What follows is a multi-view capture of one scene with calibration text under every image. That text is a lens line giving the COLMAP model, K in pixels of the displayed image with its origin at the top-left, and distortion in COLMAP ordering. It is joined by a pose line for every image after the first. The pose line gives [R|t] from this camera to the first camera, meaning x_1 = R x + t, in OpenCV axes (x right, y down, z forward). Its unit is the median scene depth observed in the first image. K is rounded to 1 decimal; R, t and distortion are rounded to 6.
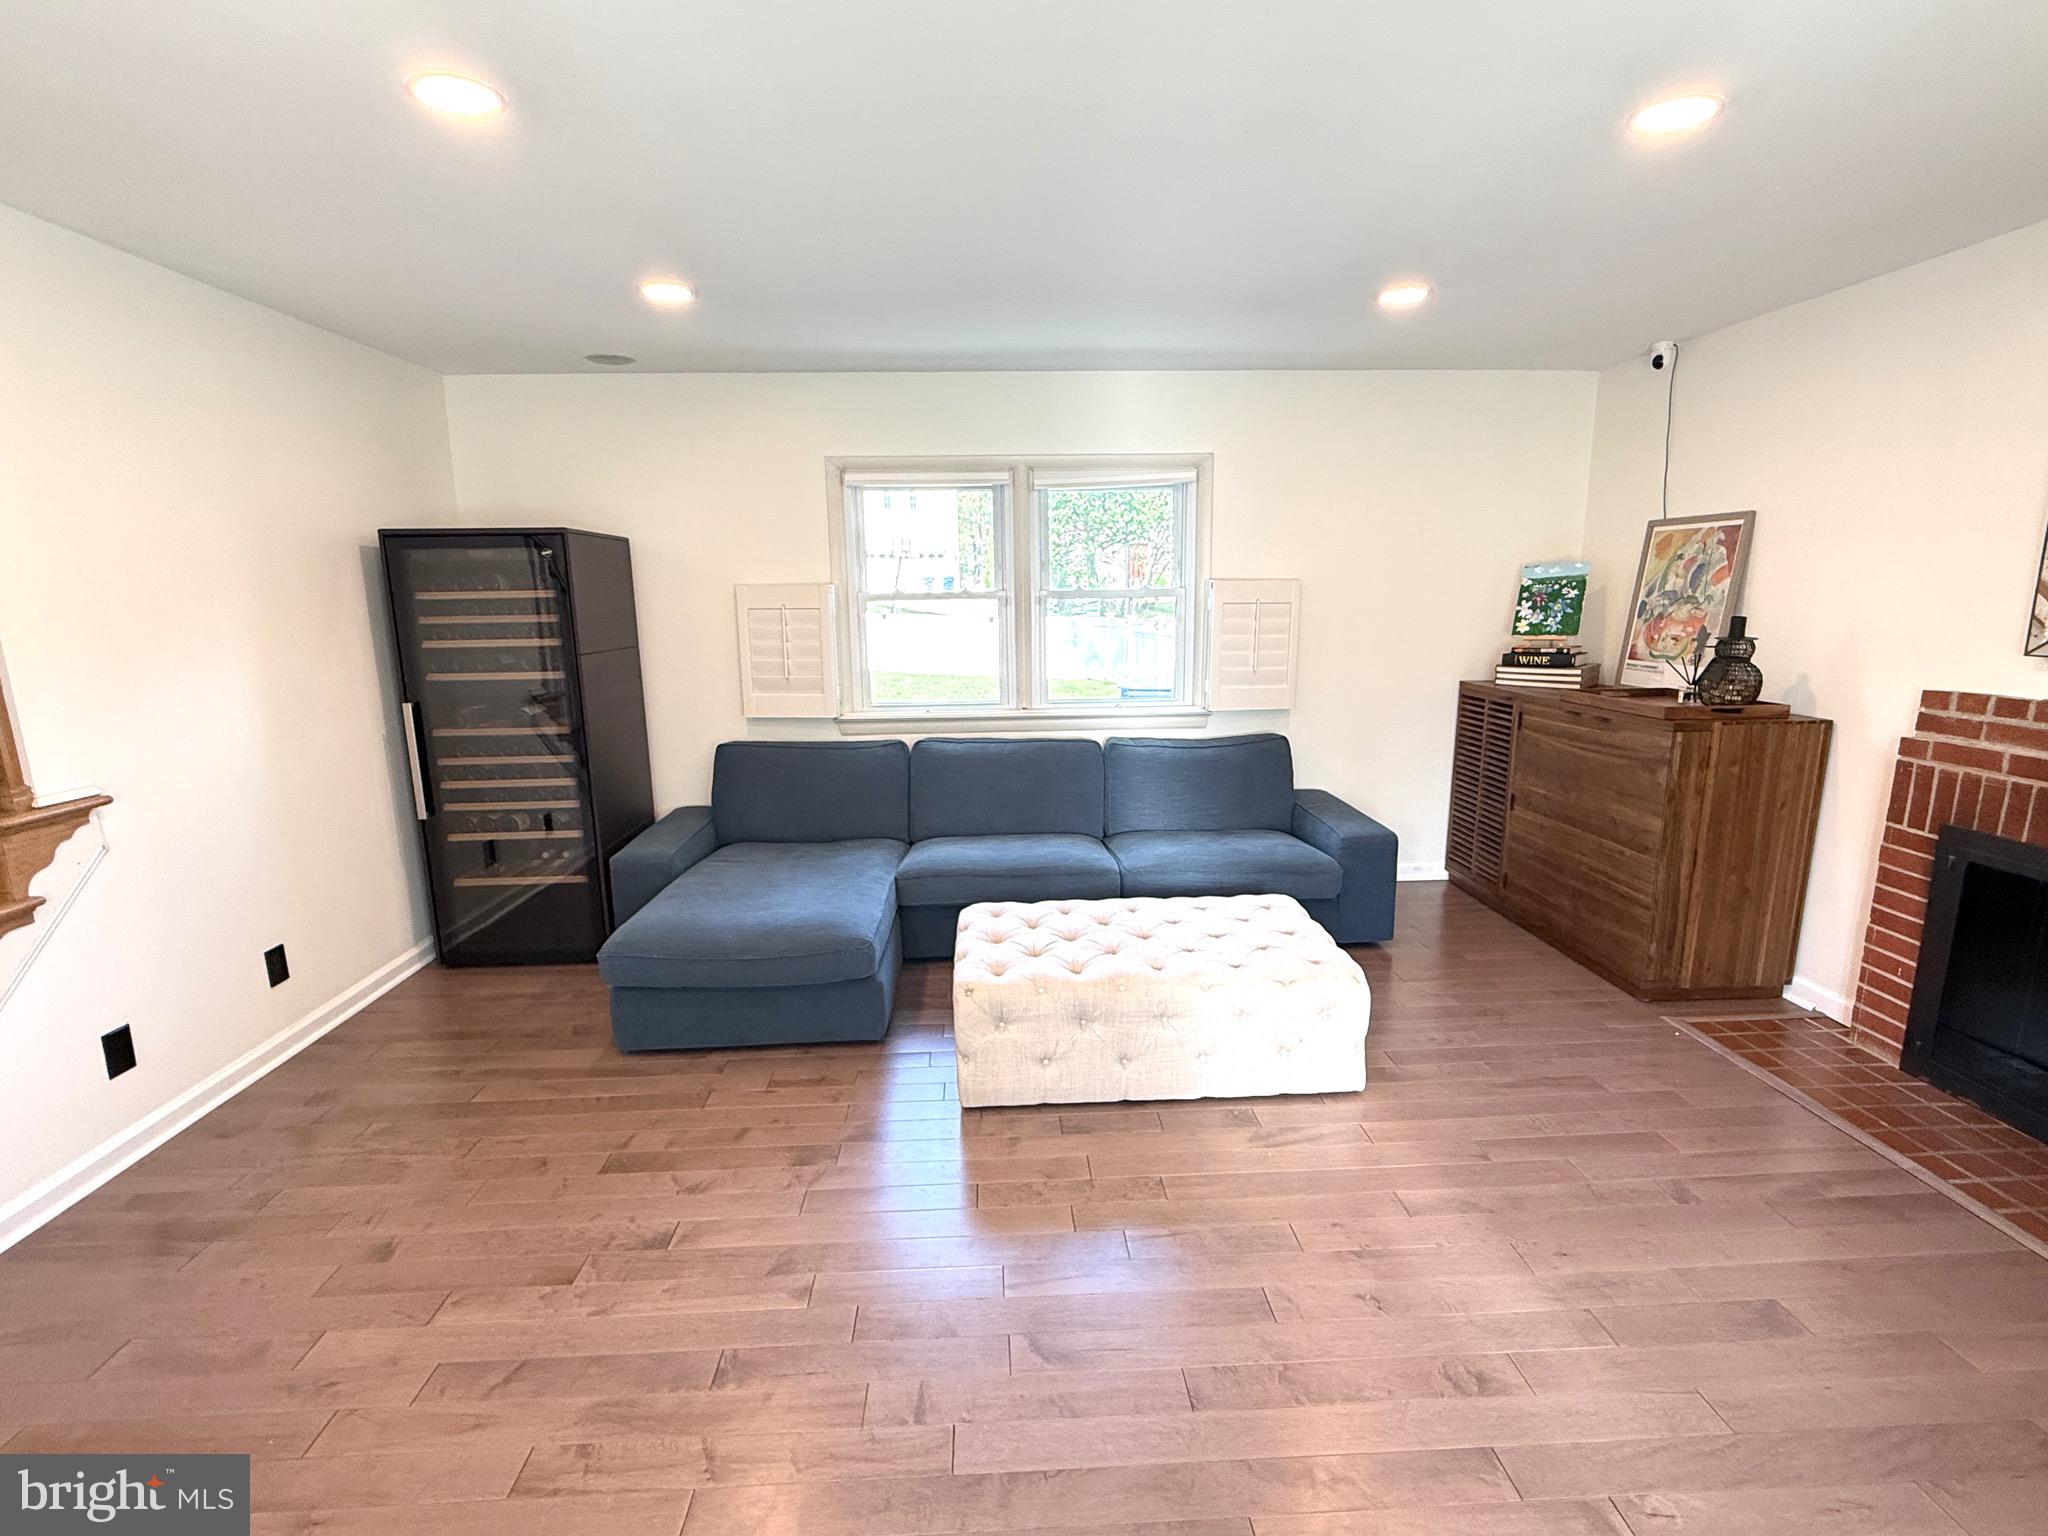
lens RADIAL K [[949.2, 0, 1008.8], [0, 949.2, 772.6], [0, 0, 1]] dist [0.000368, -0.000108]
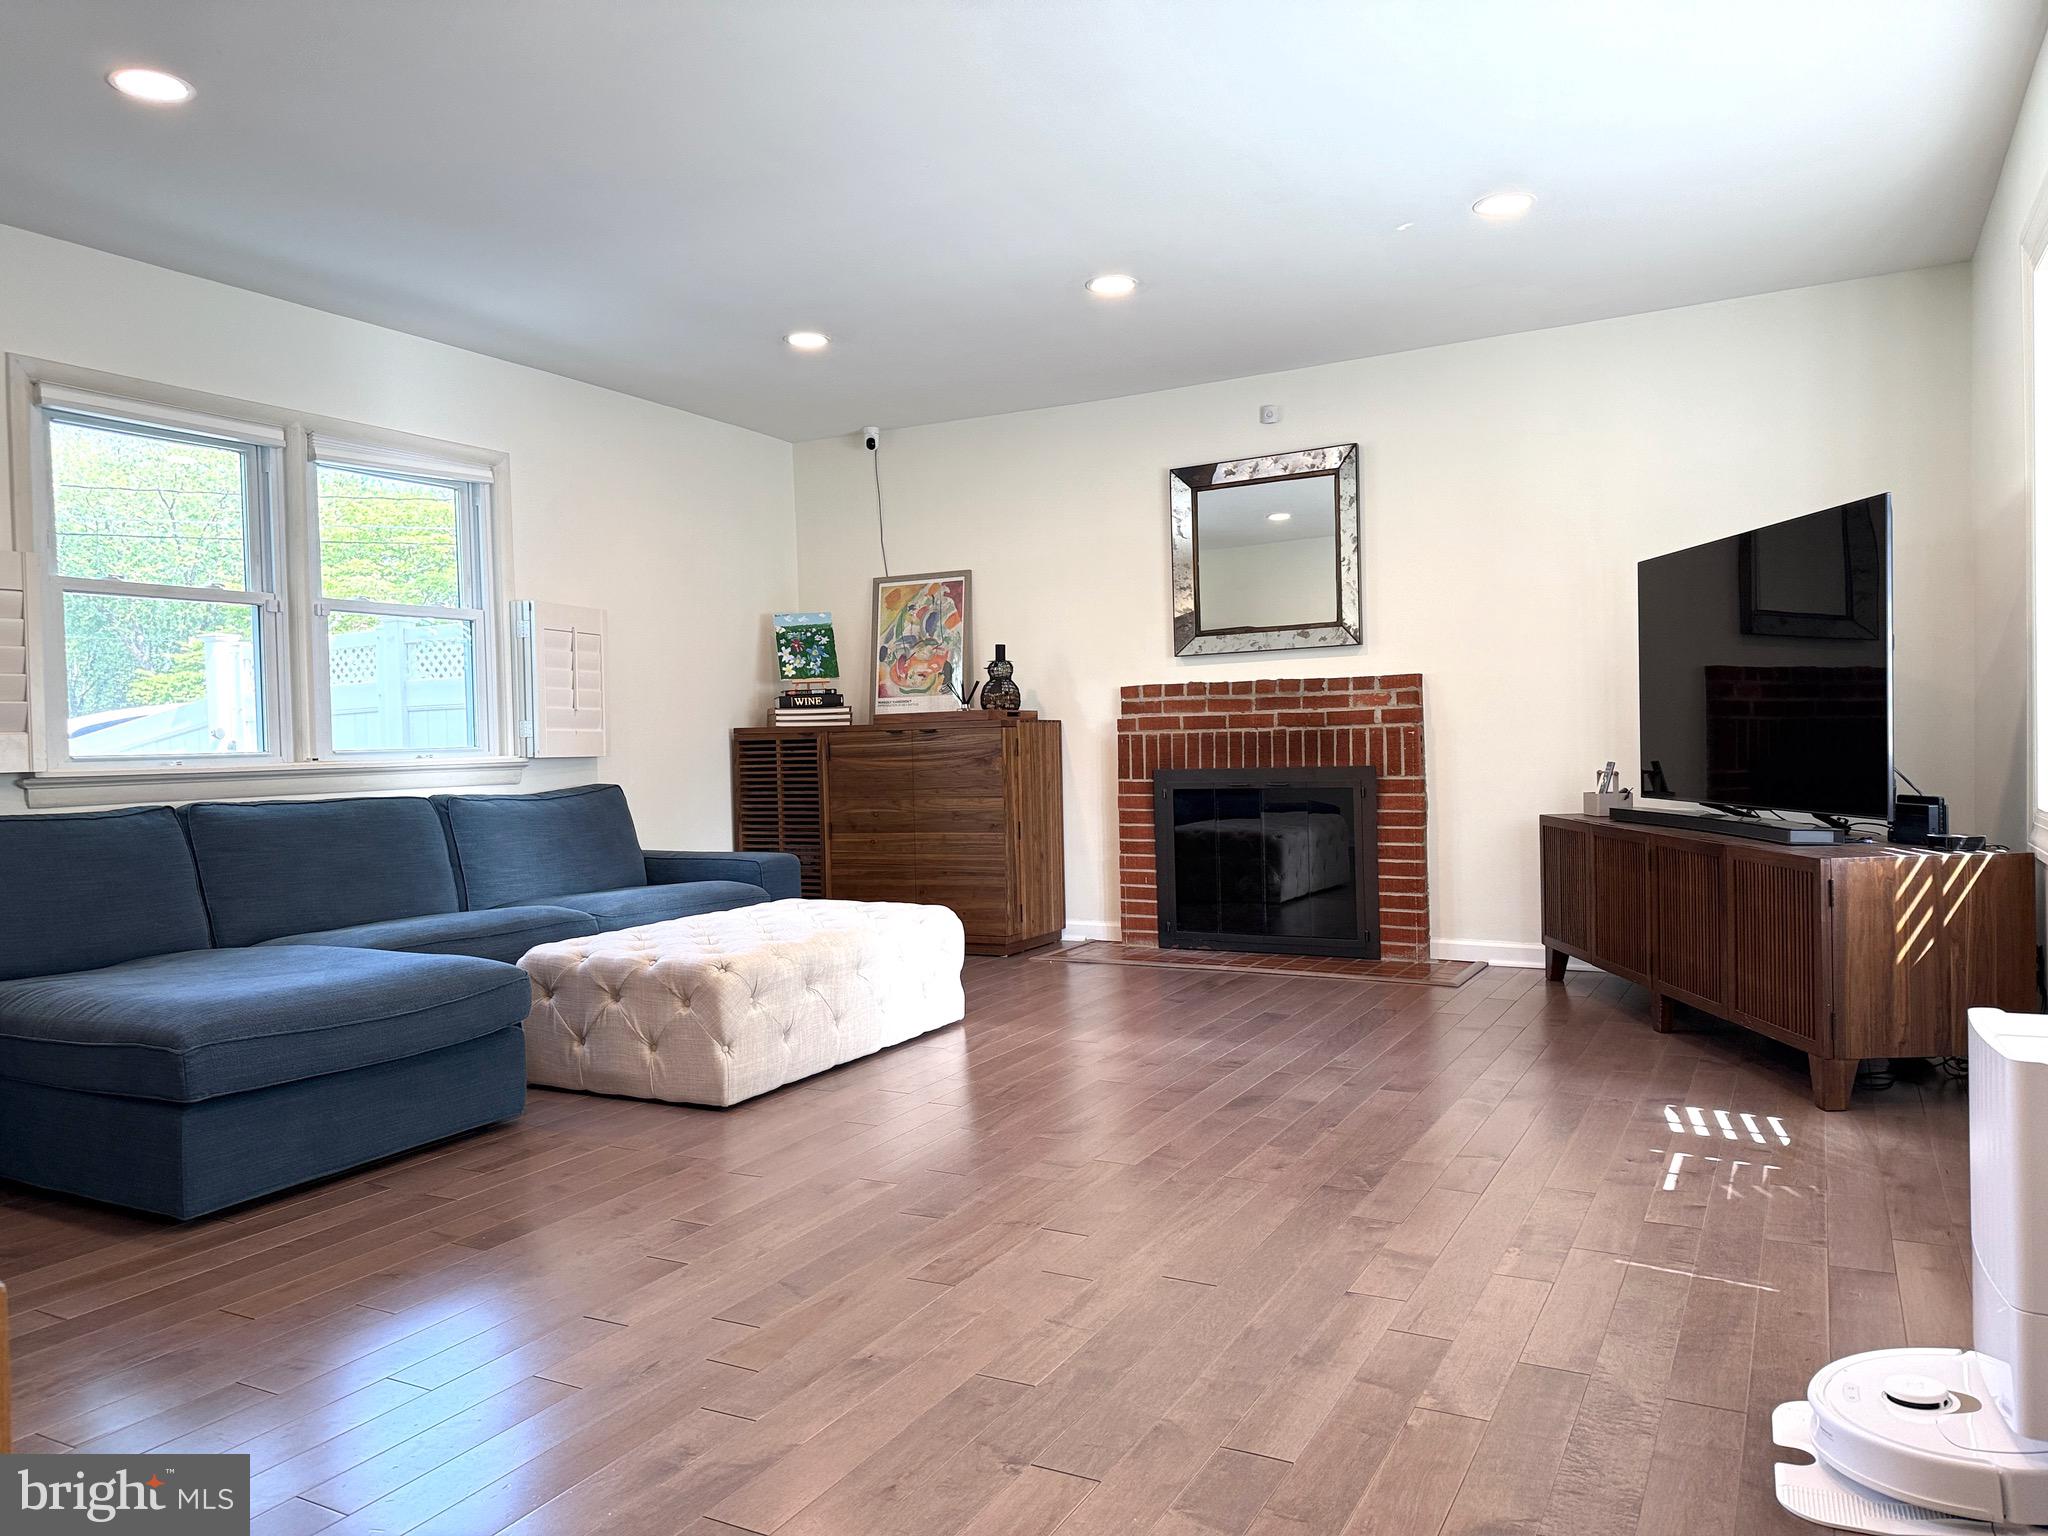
lens RADIAL K [[1470.7, 0, 1030.3], [0, 1470.7, 781.1], [0, 0, 1]] dist [0.079868, -0.112522]
pose [[0.500798, -0.018471, 0.865367, -0.831611], [0.183785, 0.979245, -0.085457, 0.172513], [-0.845828, 0.201838, 0.493798, 0.016631]]
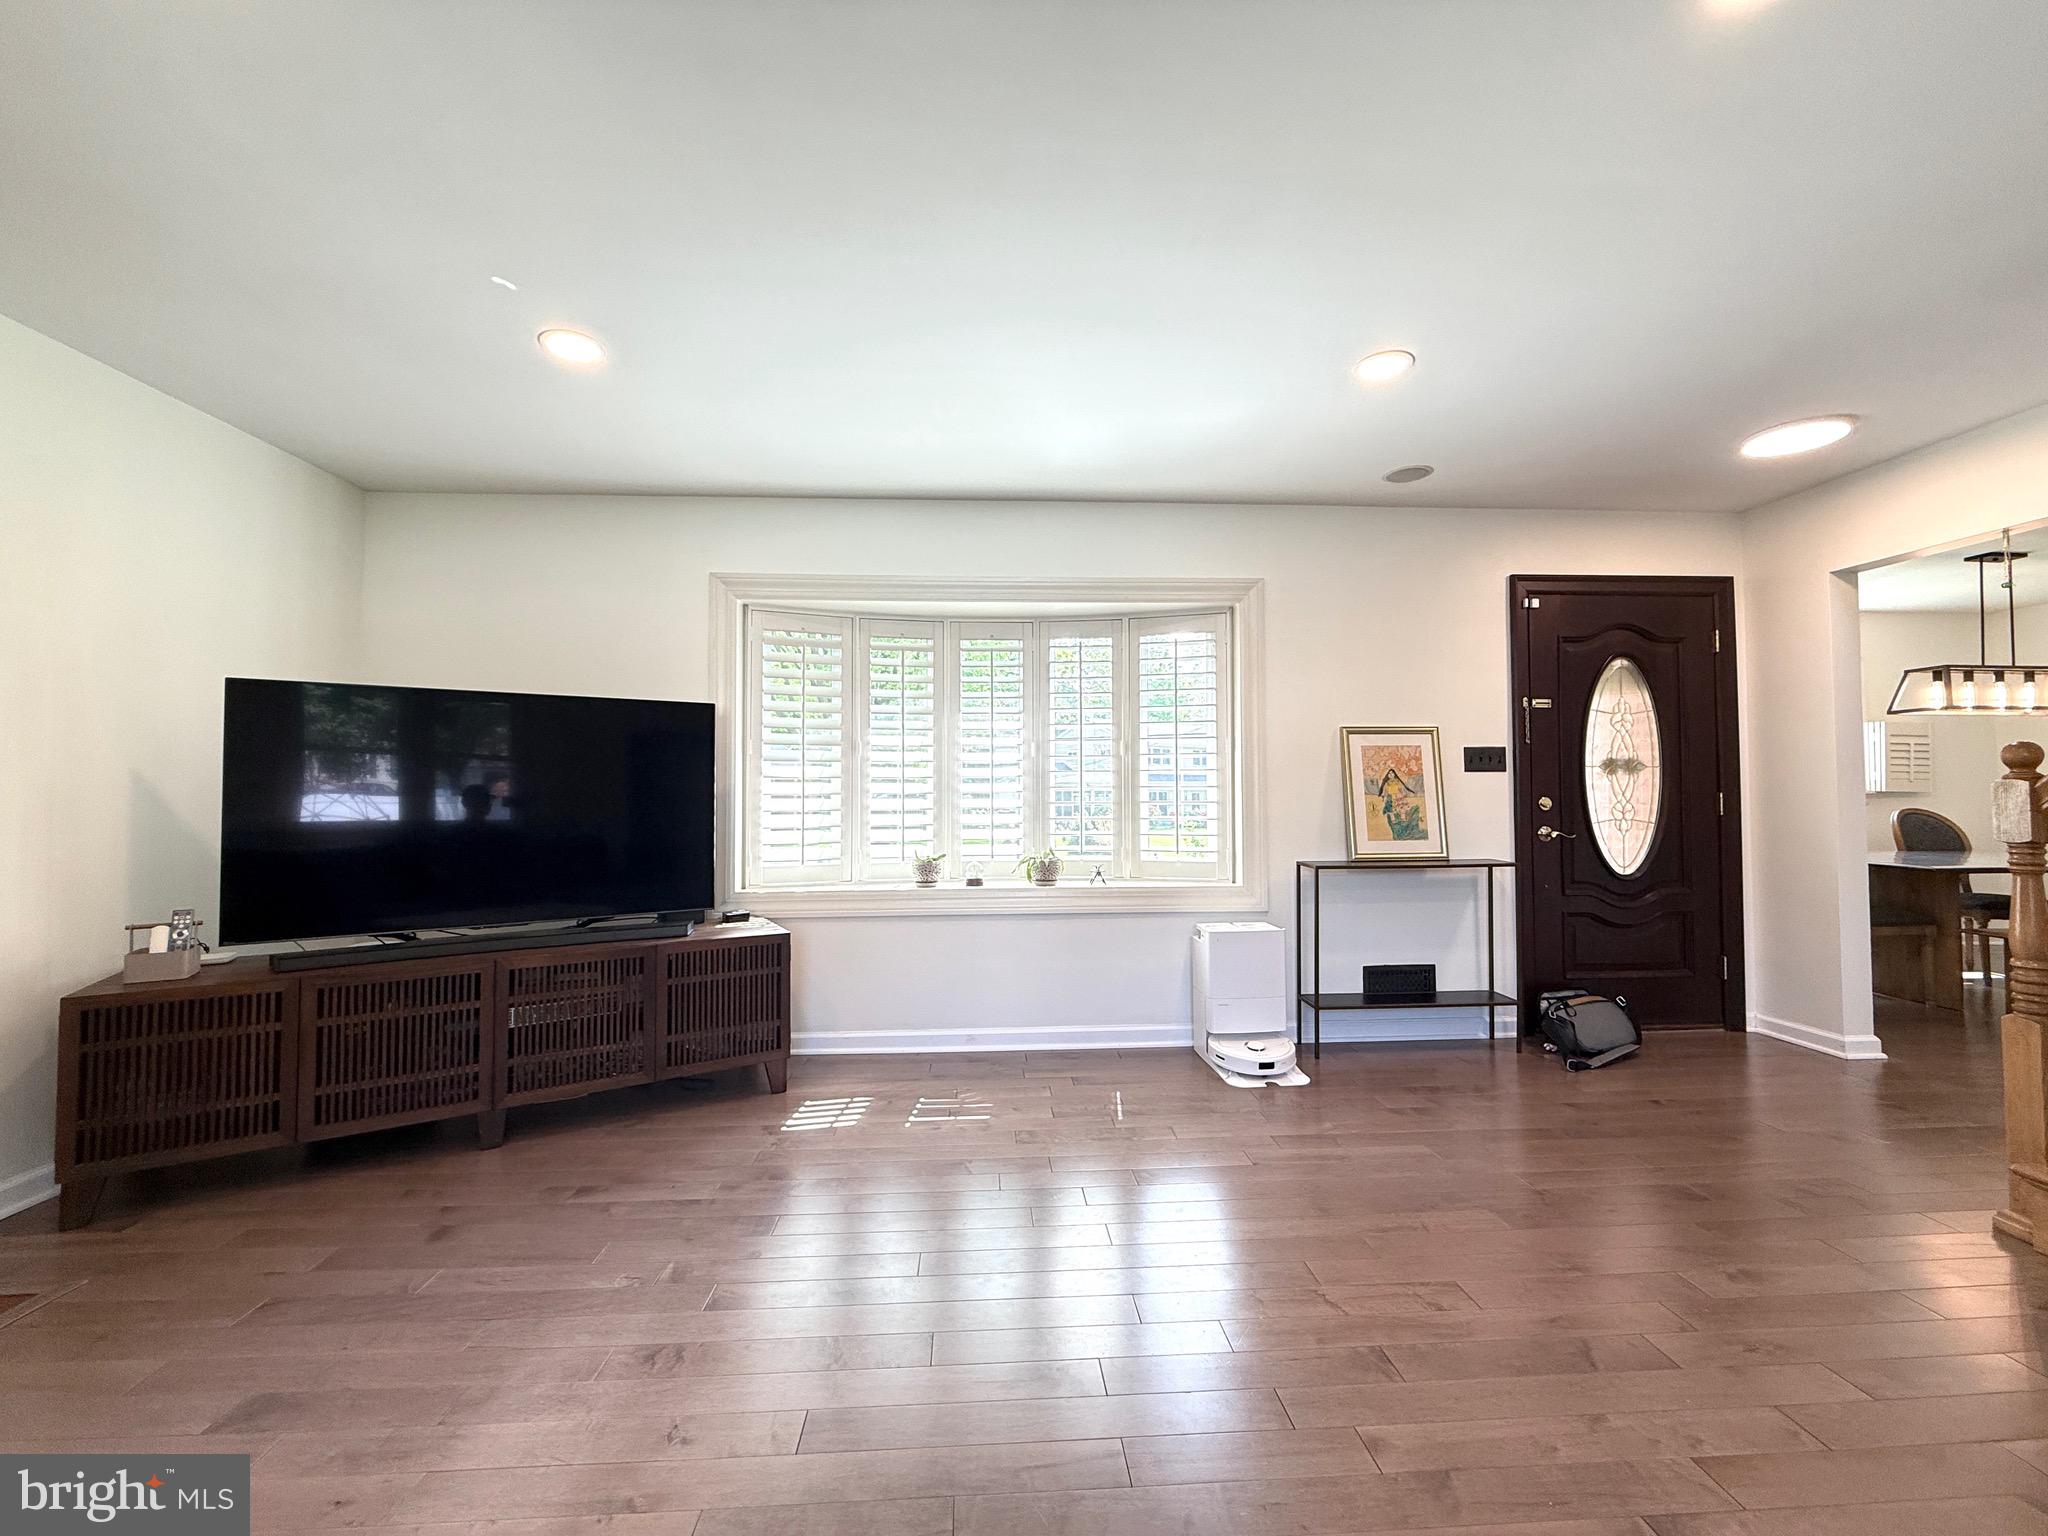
lens RADIAL K [[840.7, 0, 1019.3], [0, 840.7, 771.5], [0, 0, 1]] dist [-0.000132, -0.000022]
pose [[-0.998966, 0.026102, -0.037230, 0.052041], [0.019257, 0.984627, 0.173604, -0.075539], [0.041189, 0.172707, -0.984112, 0.908373]]
